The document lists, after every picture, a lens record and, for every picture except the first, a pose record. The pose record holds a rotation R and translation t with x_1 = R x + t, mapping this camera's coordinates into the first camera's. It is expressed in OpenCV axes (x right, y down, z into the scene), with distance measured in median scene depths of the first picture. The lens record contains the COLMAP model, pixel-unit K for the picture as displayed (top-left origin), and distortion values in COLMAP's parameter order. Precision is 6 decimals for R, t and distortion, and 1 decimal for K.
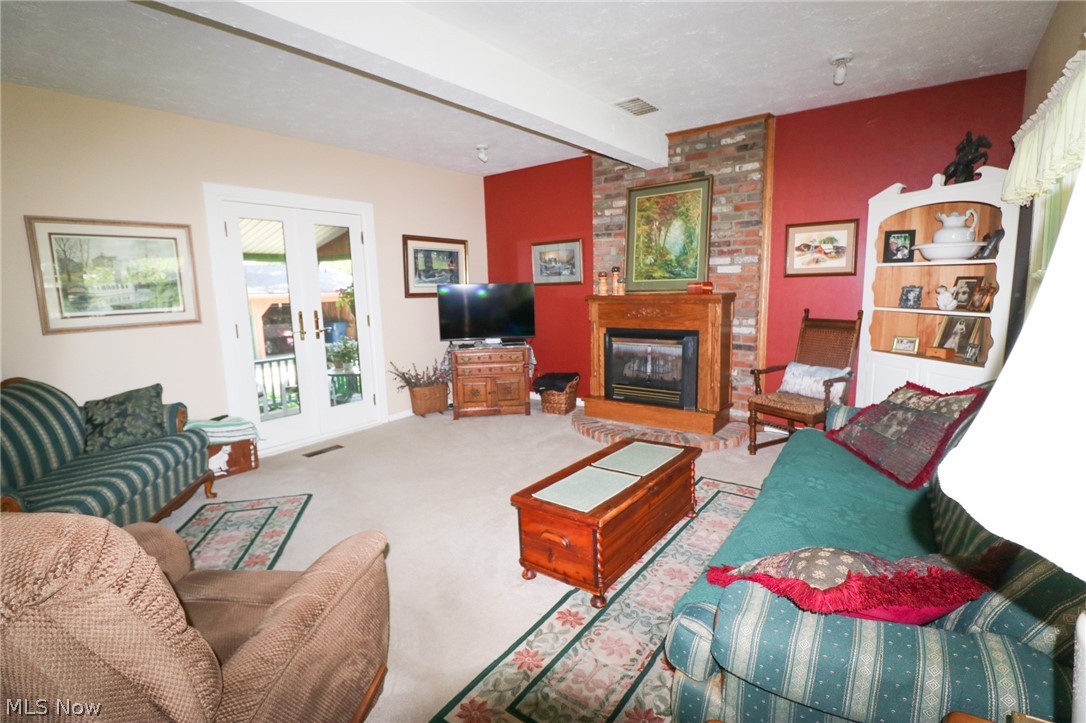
lens RADIAL K [[504.5, 0, 541.2], [0, 504.5, 356.7], [0, 0, 1]] dist [-0.005578, -0.000528]
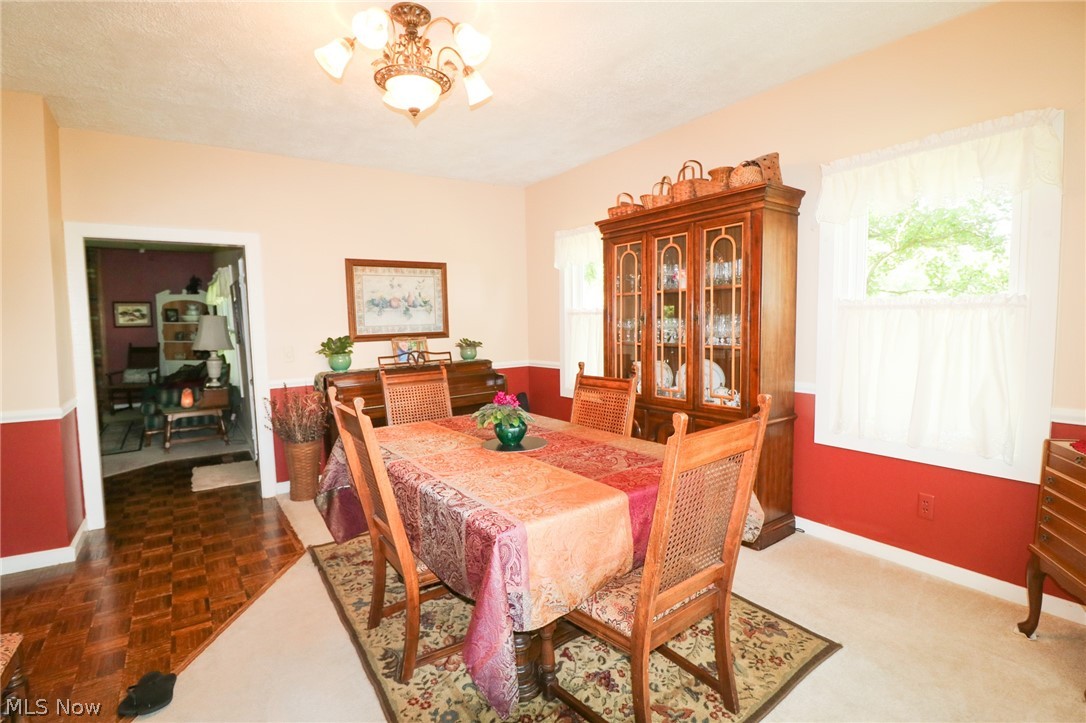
lens RADIAL K [[504.5, 0, 541.3], [0, 504.5, 357.5], [0, 0, 1]] dist [-0.005578, -0.000528]
pose [[0.282128, -0.046101, 0.958268, -1.074541], [0.139867, 0.990149, 0.006456, 0.205597], [-0.949126, 0.132209, 0.285797, -1.302047]]
